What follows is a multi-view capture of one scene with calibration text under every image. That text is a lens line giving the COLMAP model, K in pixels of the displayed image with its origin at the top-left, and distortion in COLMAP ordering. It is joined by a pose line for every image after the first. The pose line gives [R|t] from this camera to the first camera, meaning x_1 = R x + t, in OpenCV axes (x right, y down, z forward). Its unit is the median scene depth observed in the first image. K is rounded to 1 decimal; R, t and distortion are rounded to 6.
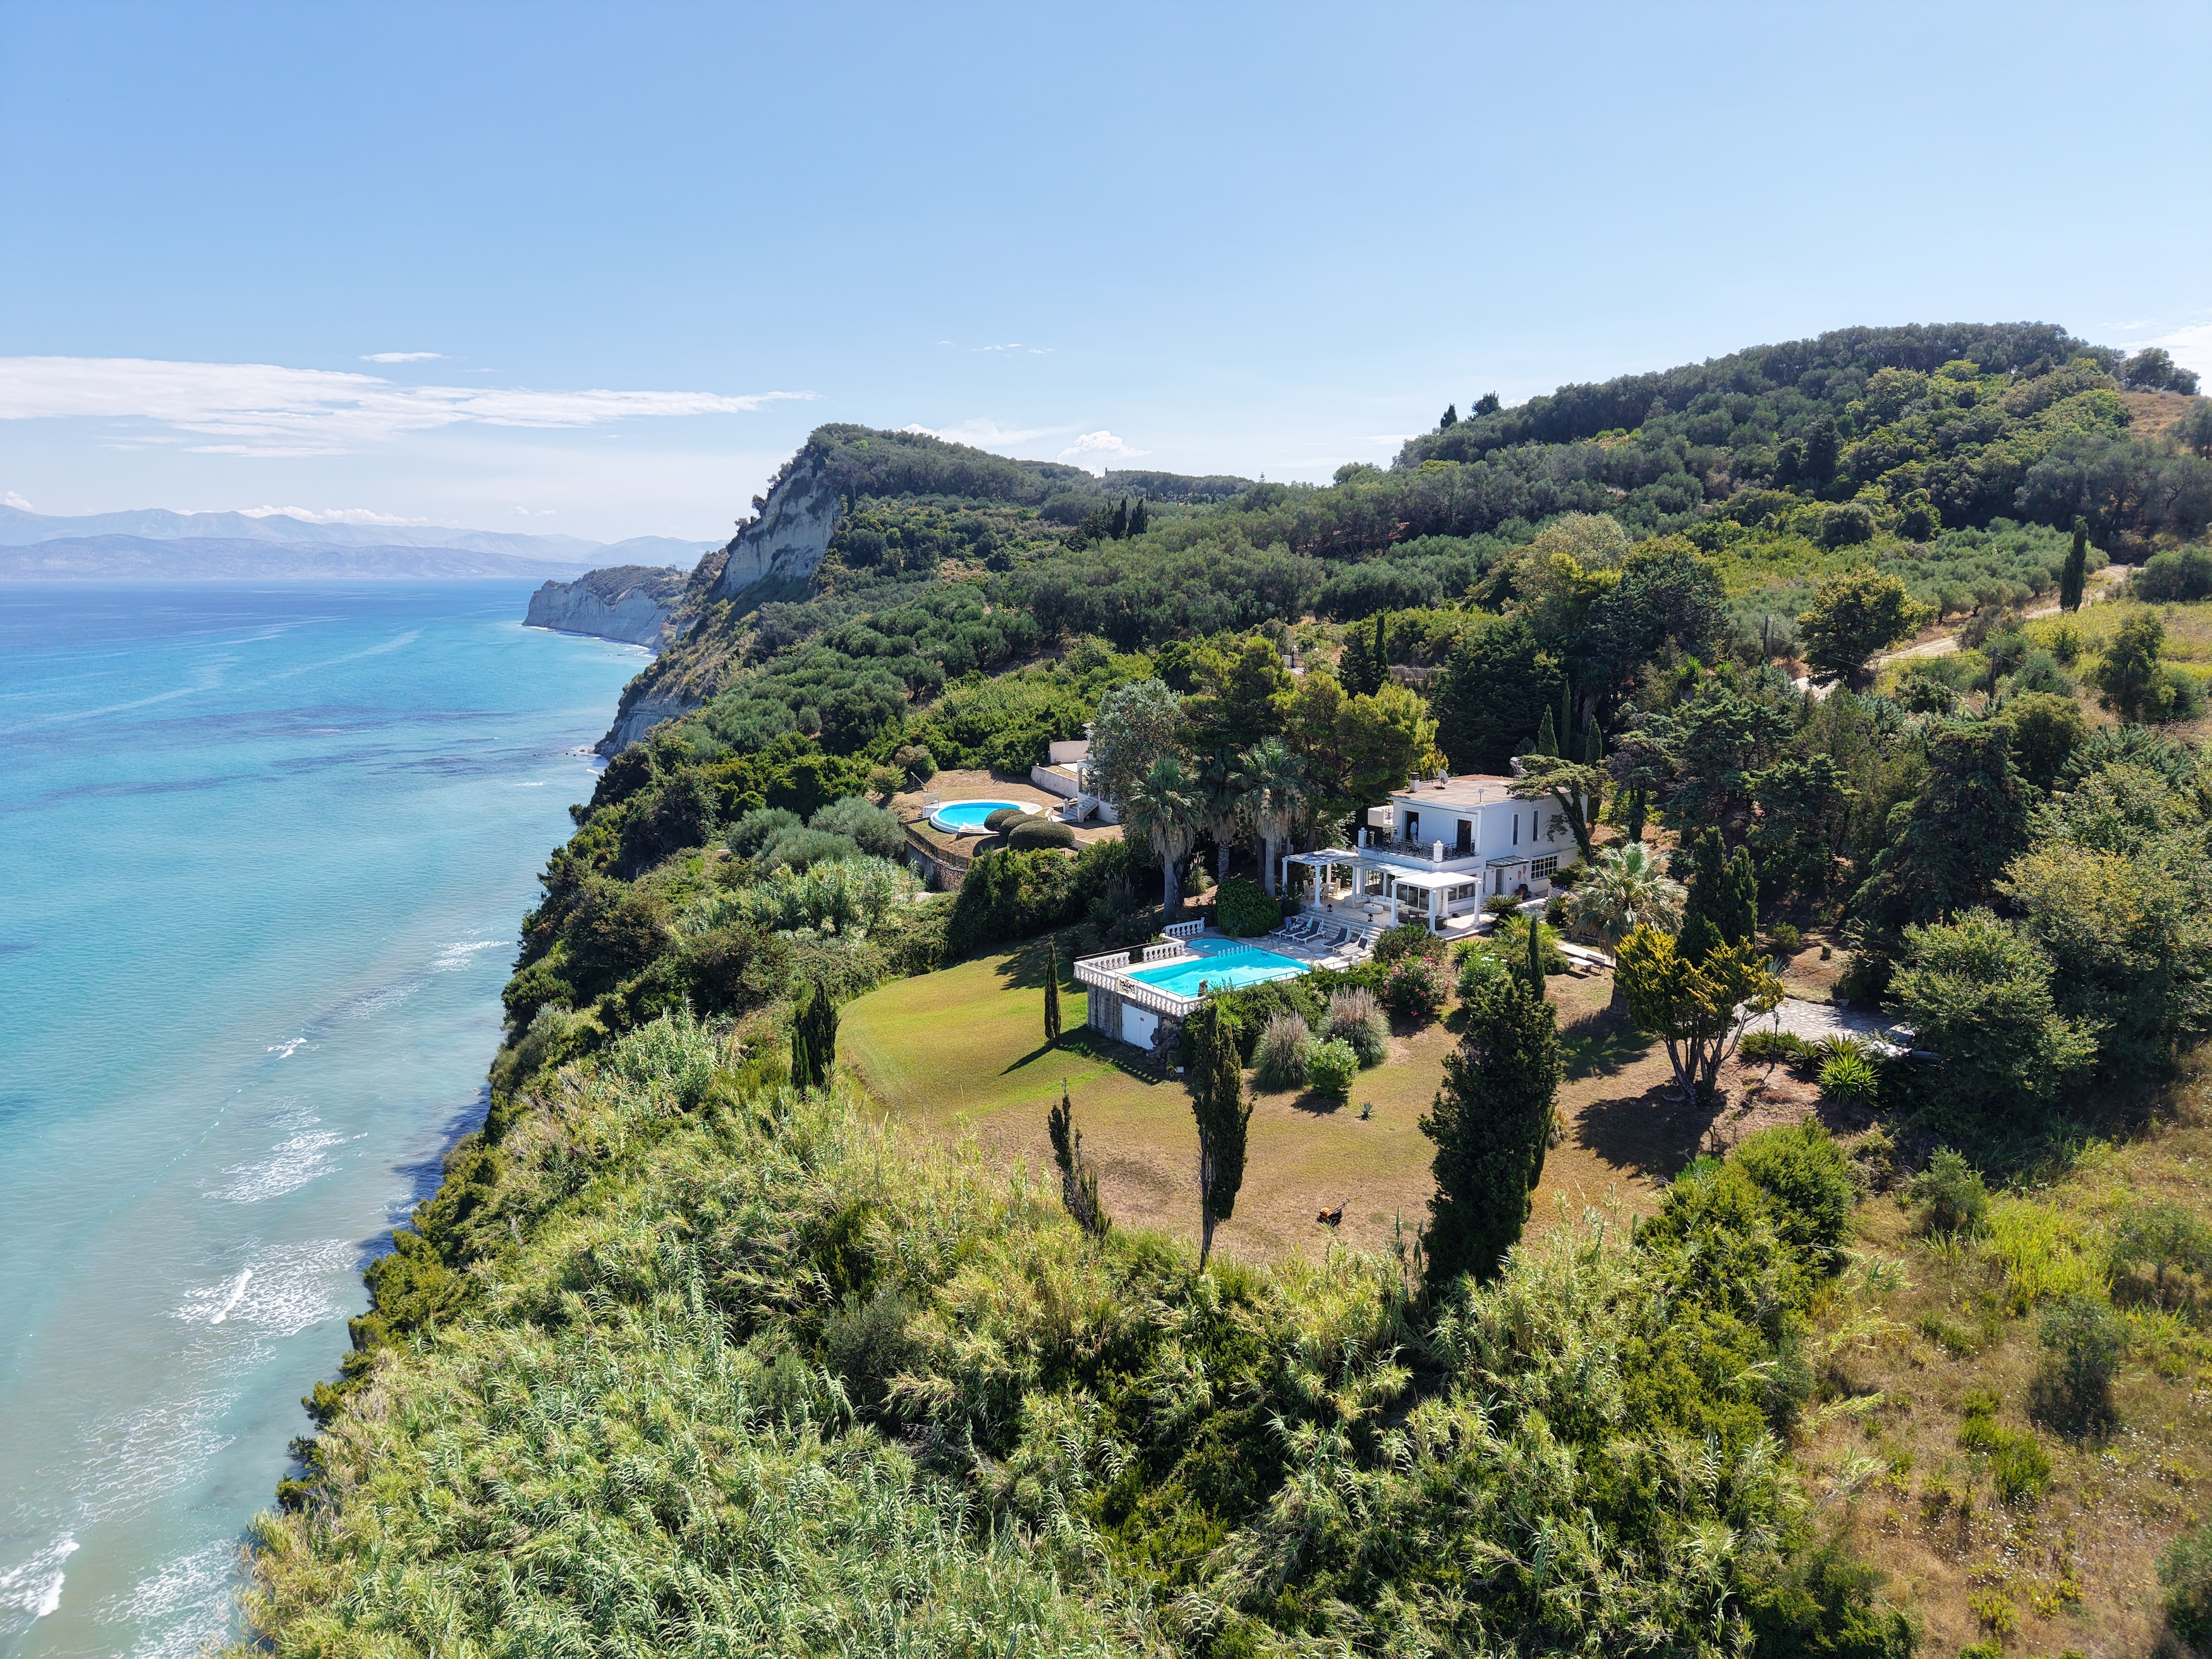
lens RADIAL K [[1523.2, 0, 1106.0], [0, 1523.2, 829.5], [0, 0, 1]] dist [0.126565, -0.251712]
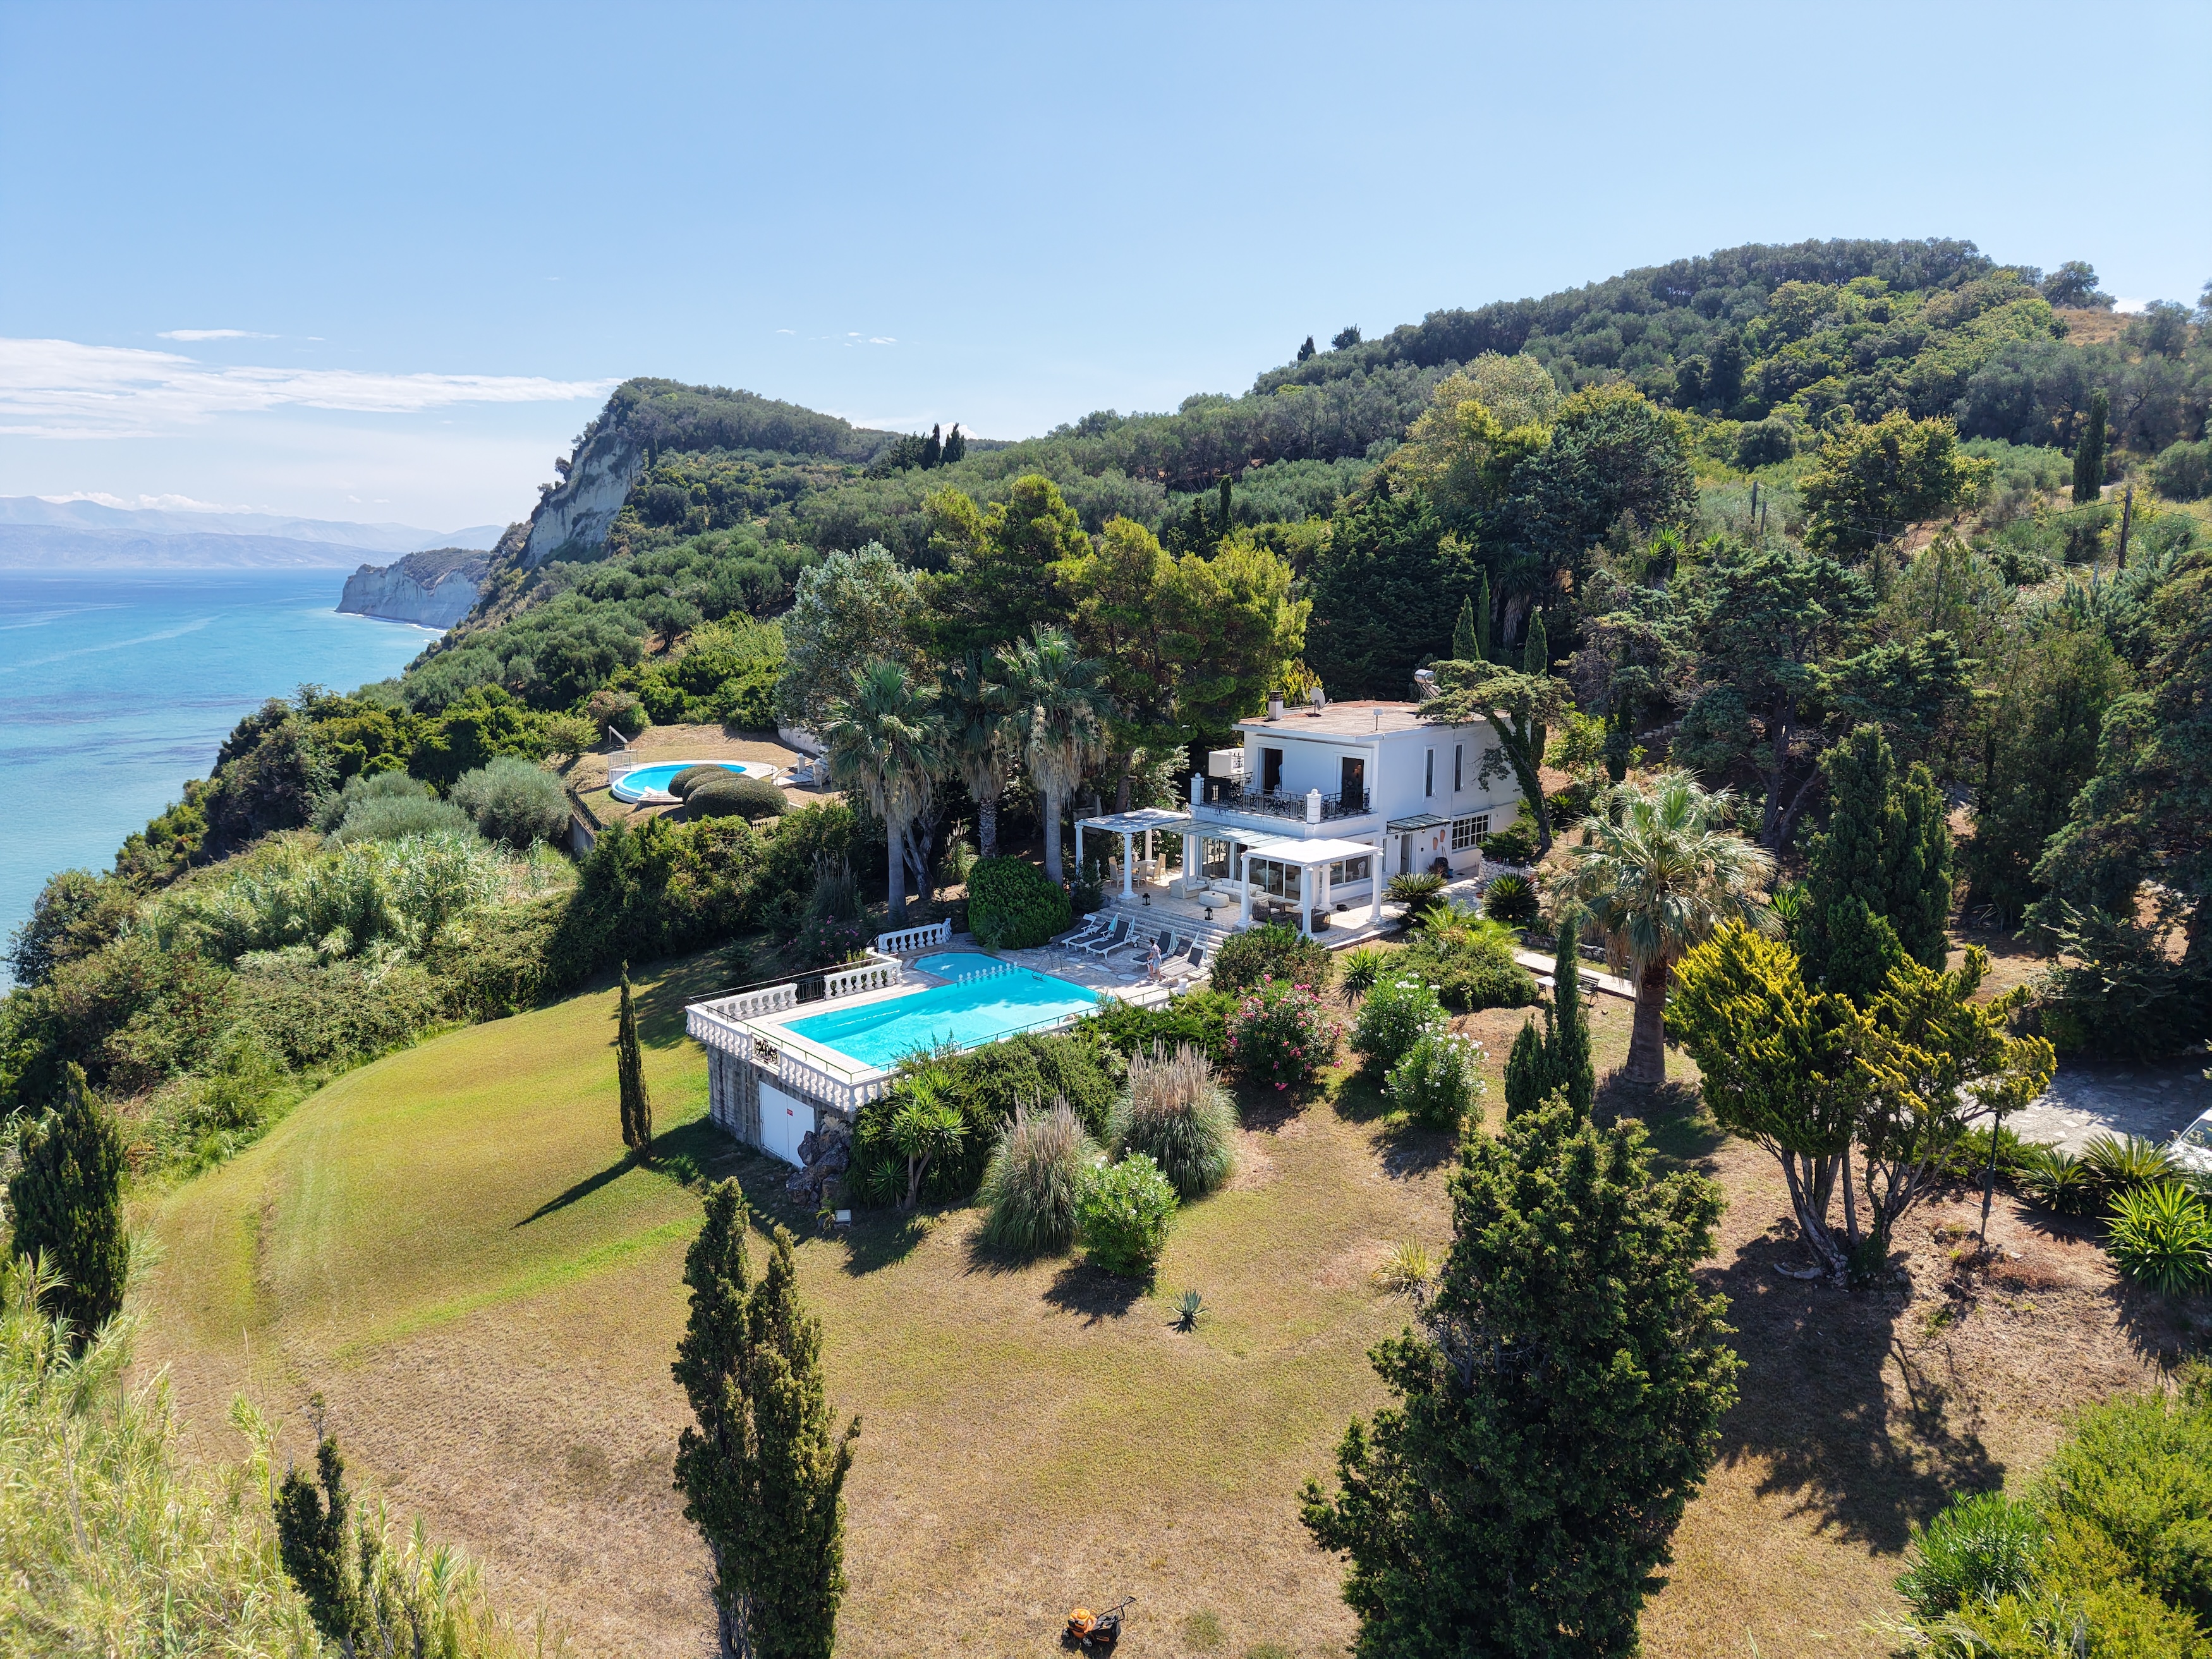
lens RADIAL K [[1541.6, 0, 1106.0], [0, 1541.6, 829.5], [0, 0, 1]] dist [0.192977, -0.430671]
pose [[0.995827, -0.013312, 0.090290, 0.067367], [0.012829, 0.999900, 0.005926, 0.017232], [-0.090359, -0.004743, 0.995898, 0.340033]]
